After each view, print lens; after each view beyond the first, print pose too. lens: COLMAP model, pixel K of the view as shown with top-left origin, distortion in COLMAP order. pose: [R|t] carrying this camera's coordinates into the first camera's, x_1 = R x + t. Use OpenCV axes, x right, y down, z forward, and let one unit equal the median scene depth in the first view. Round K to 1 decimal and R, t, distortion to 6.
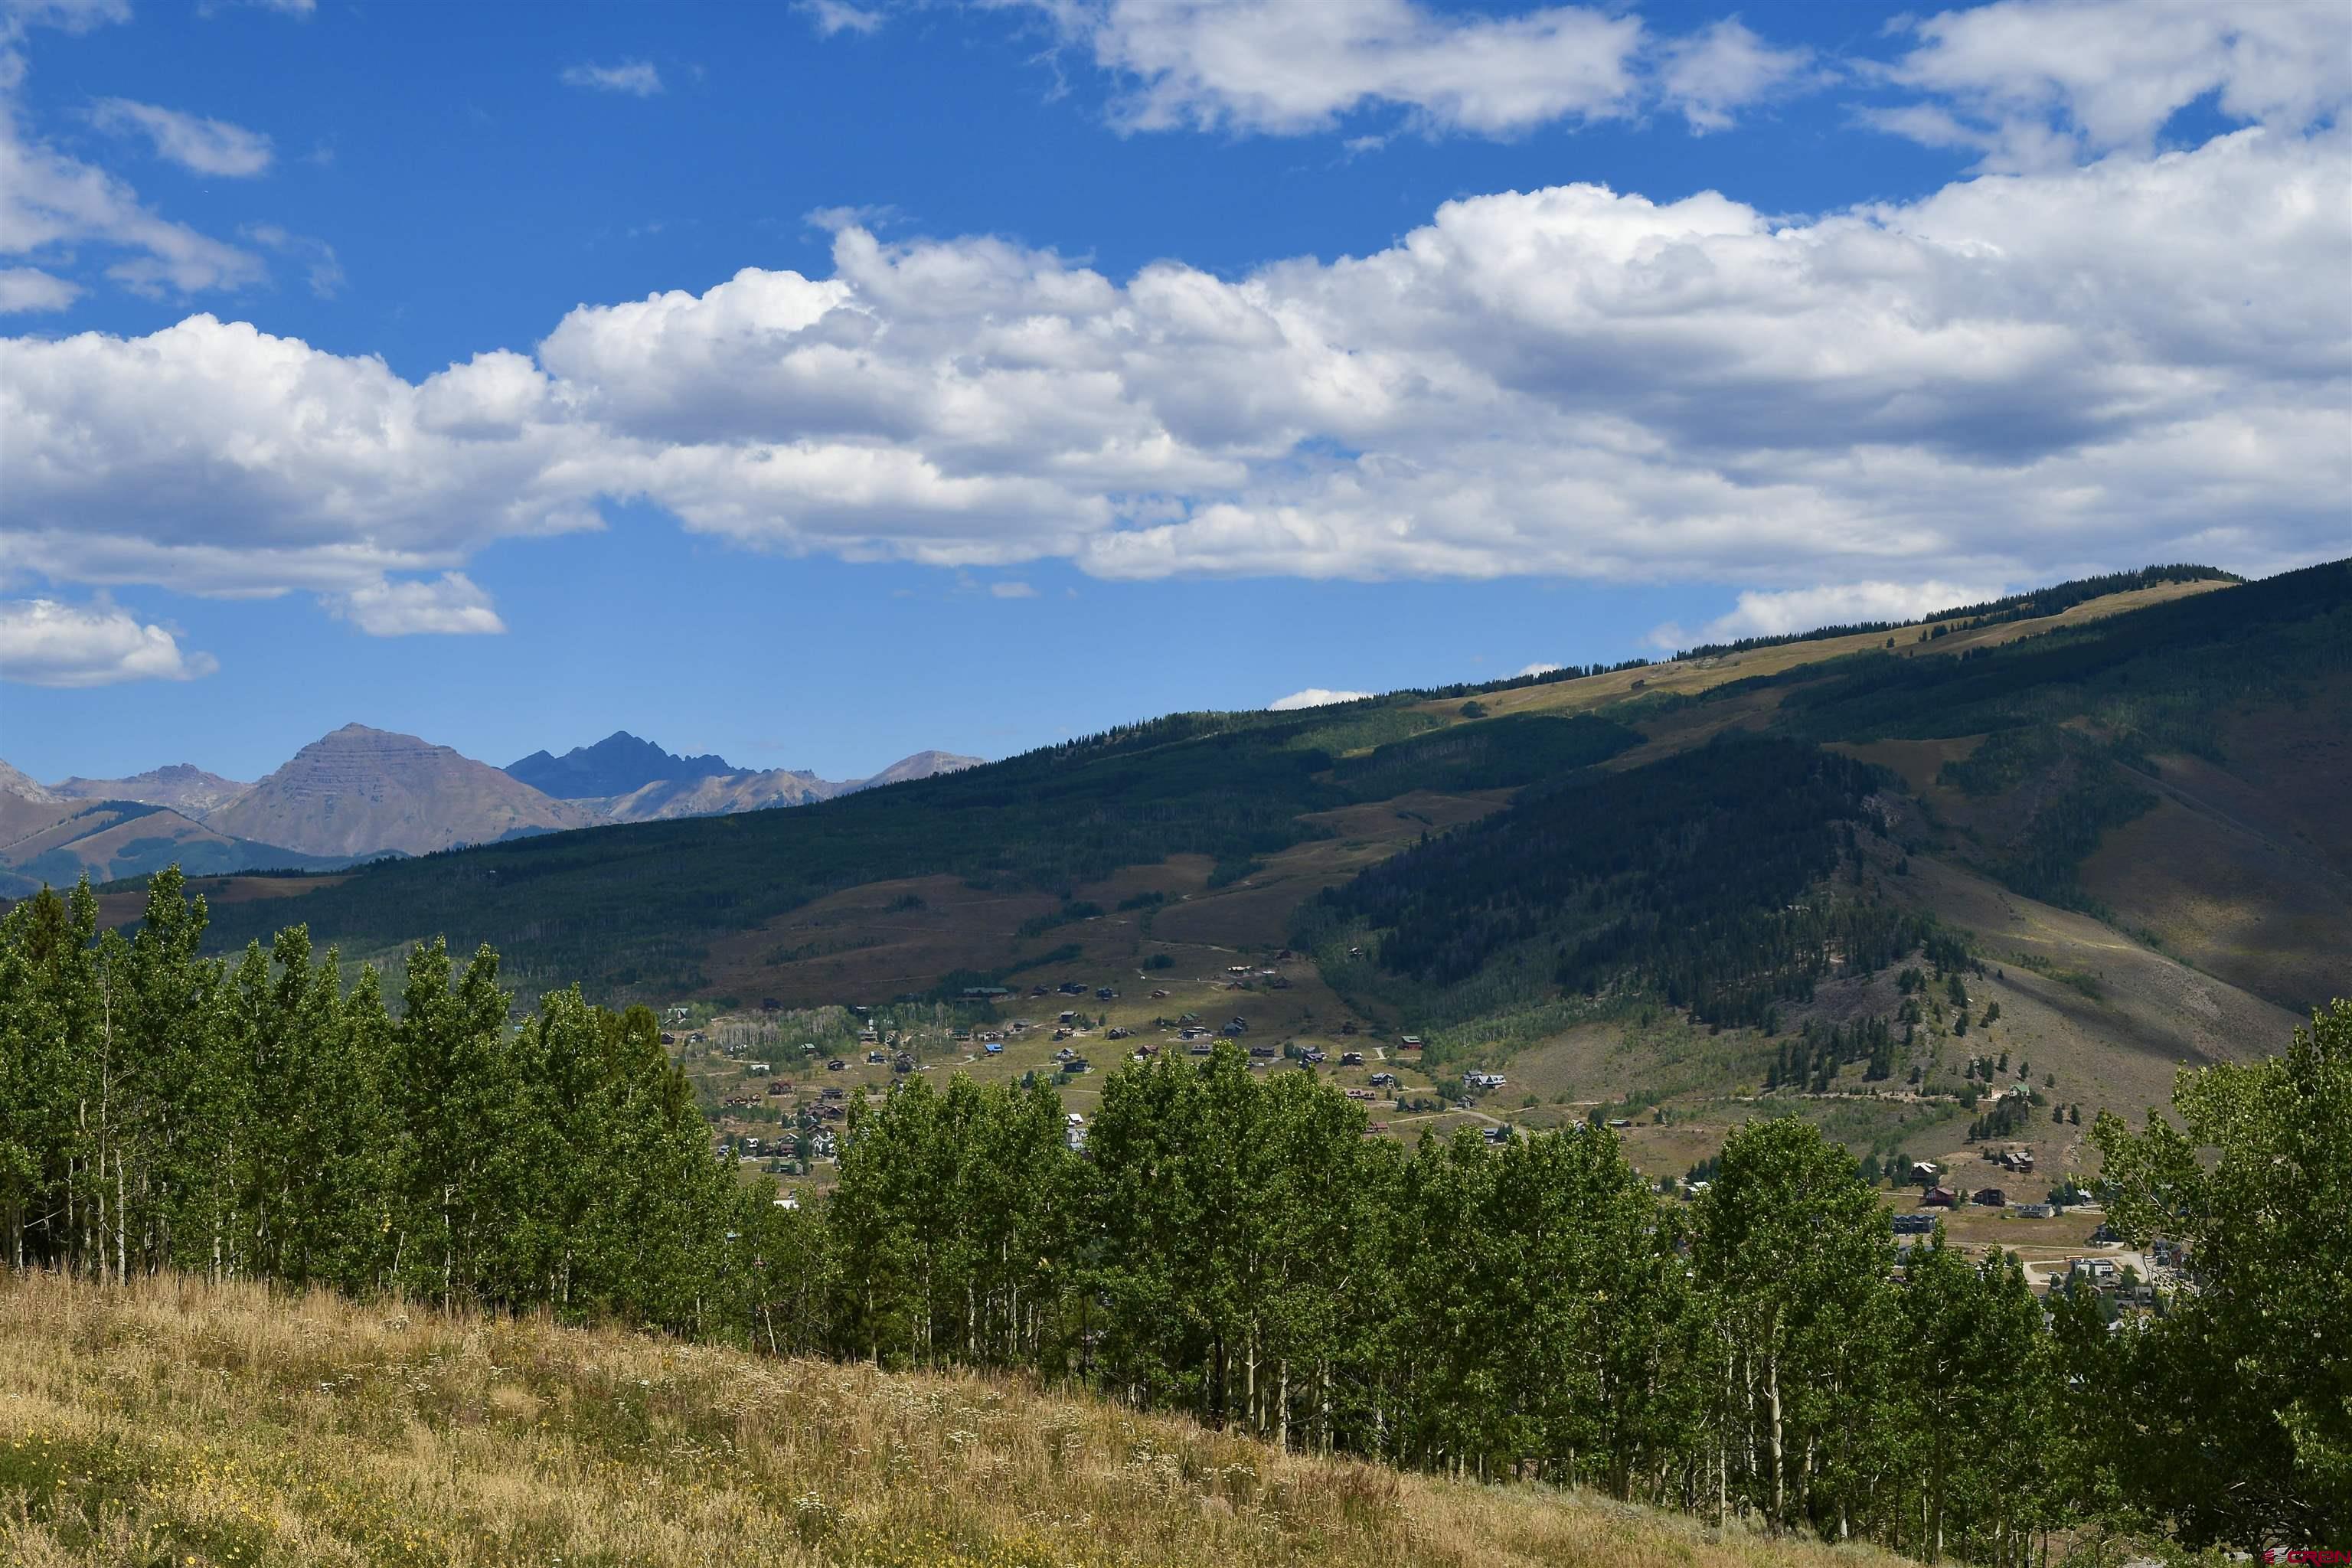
lens RADIAL K [[3666.6, 0, 1180.9], [0, 3666.6, 762.1], [0, 0, 1]] dist [0.017594, 0.000000]
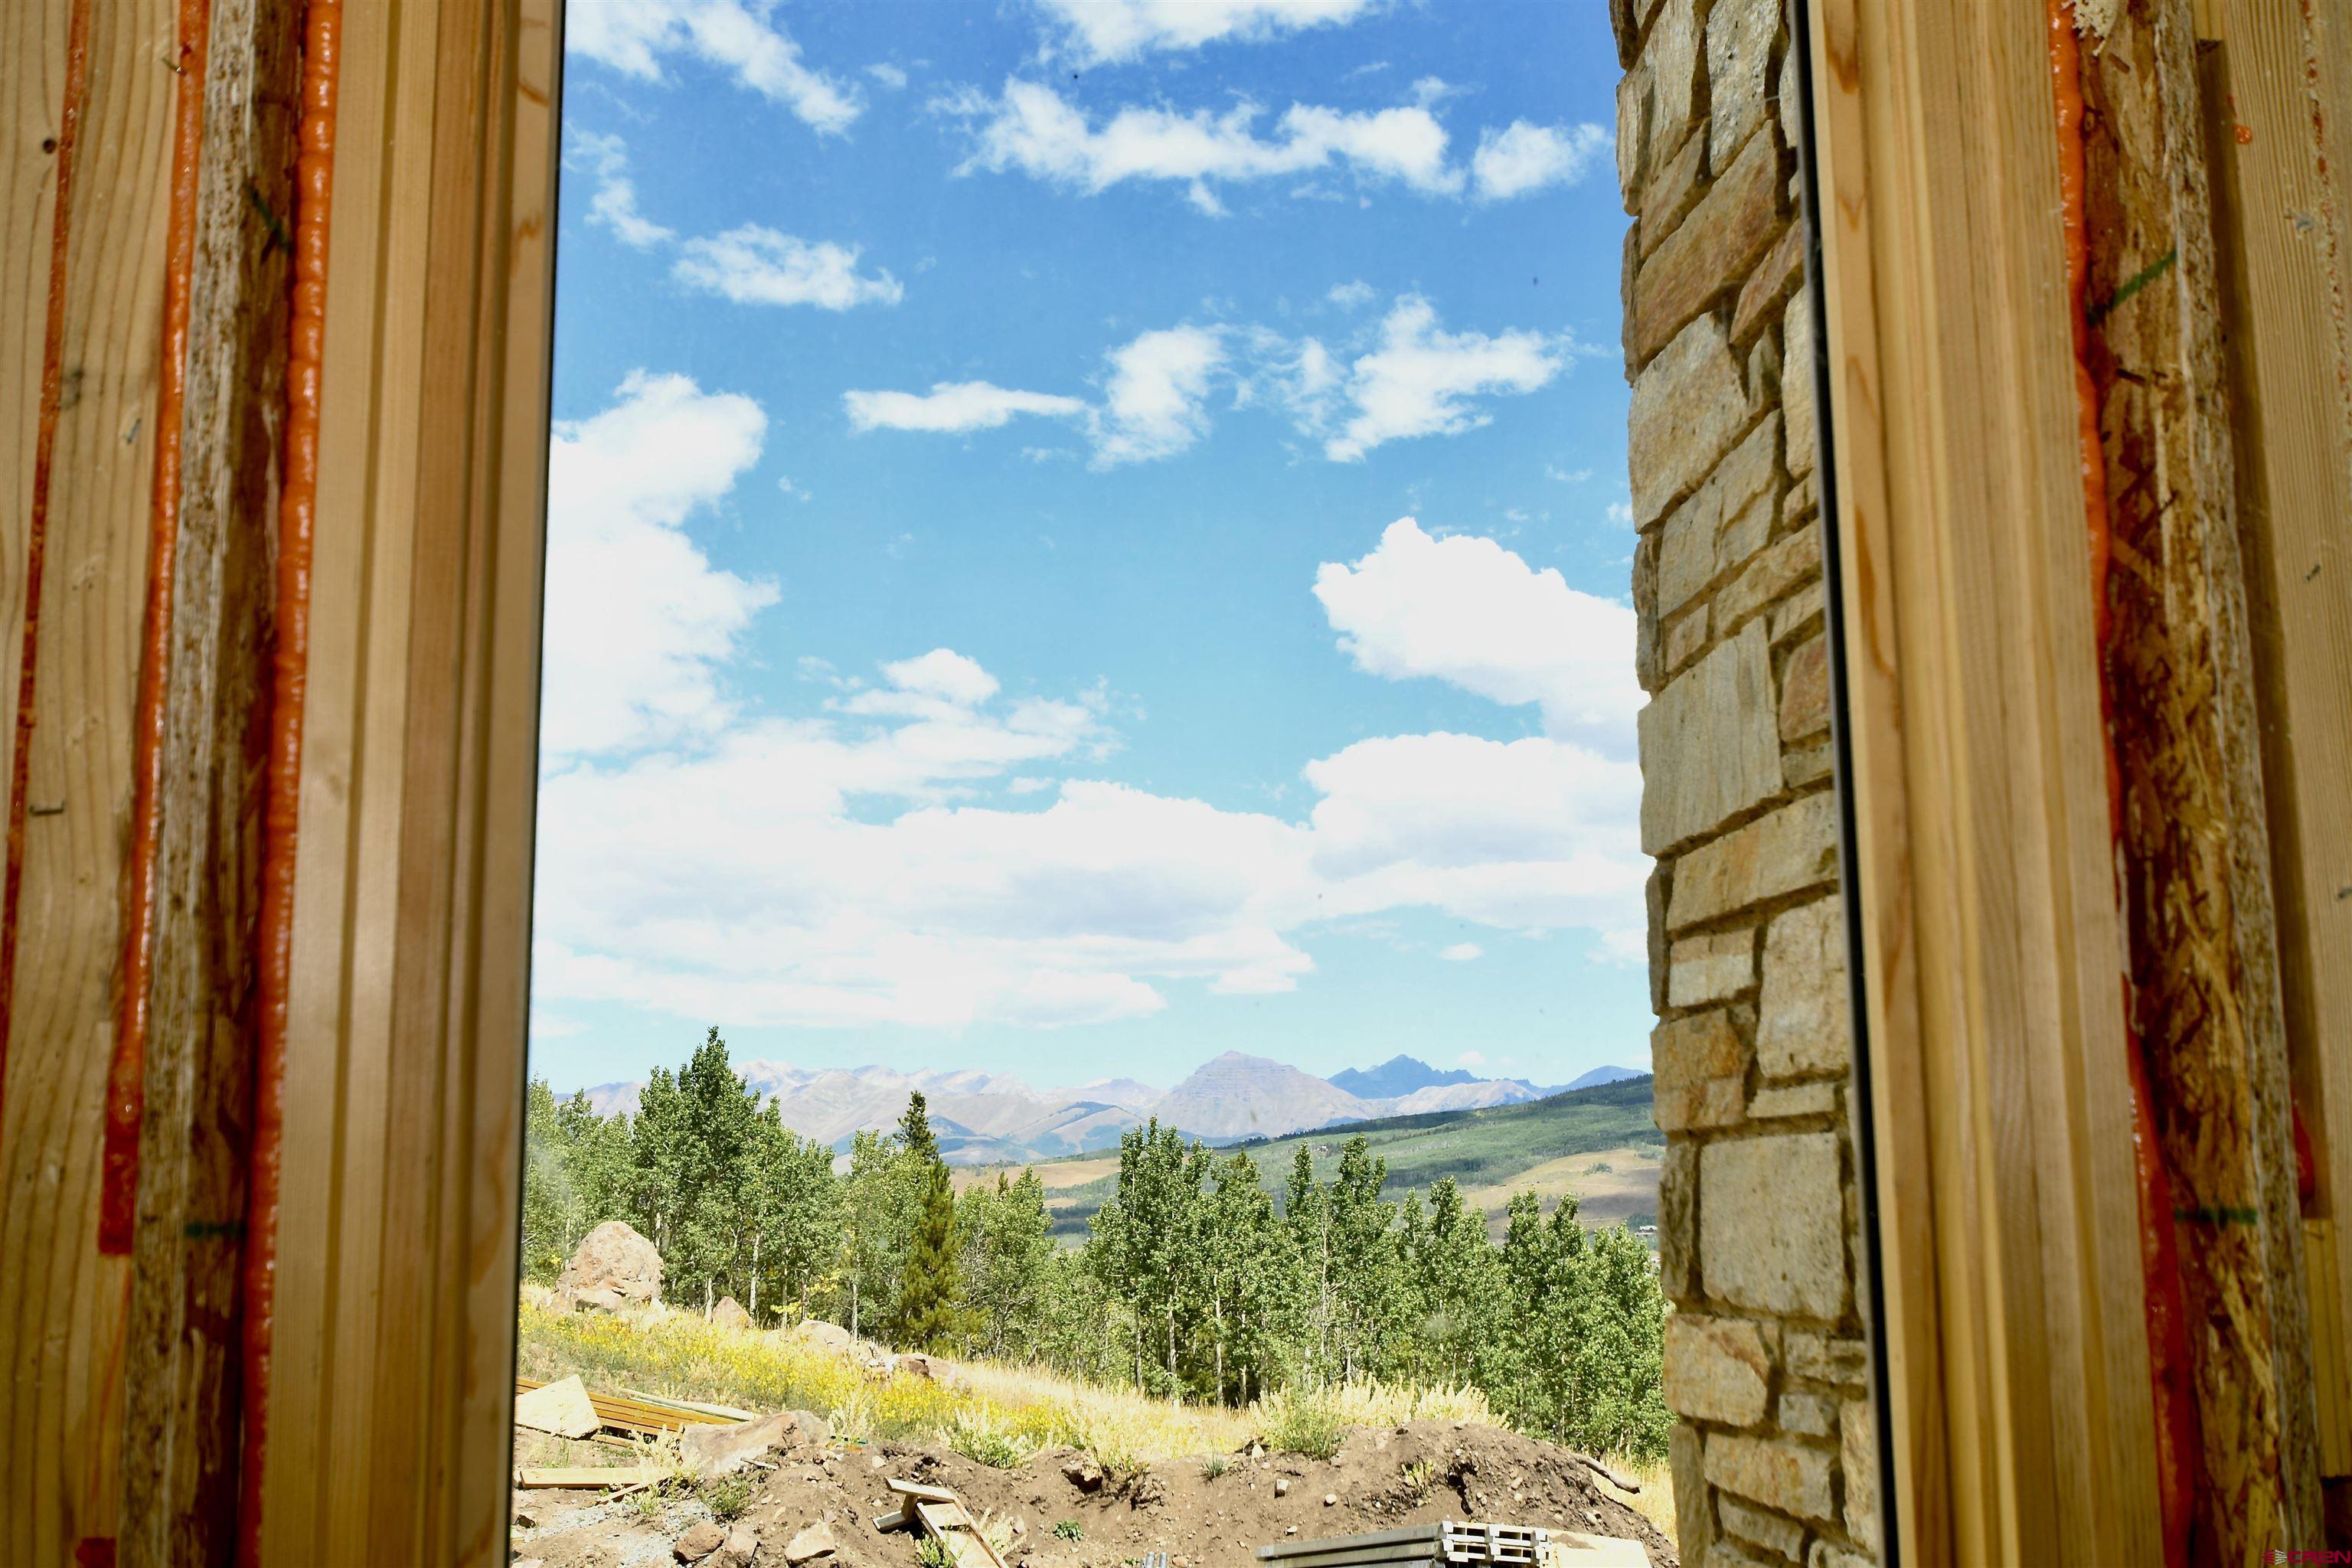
lens RADIAL K [[2392.3, 0, 1178.1], [0, 2392.3, 786.9], [0, 0, 1]] dist [-0.007908, 0.000000]
pose [[0.971360, -0.035345, -0.234971, -0.113841], [0.007011, 0.992708, -0.120340, 0.005999], [0.237511, 0.115246, 0.964524, 0.085034]]
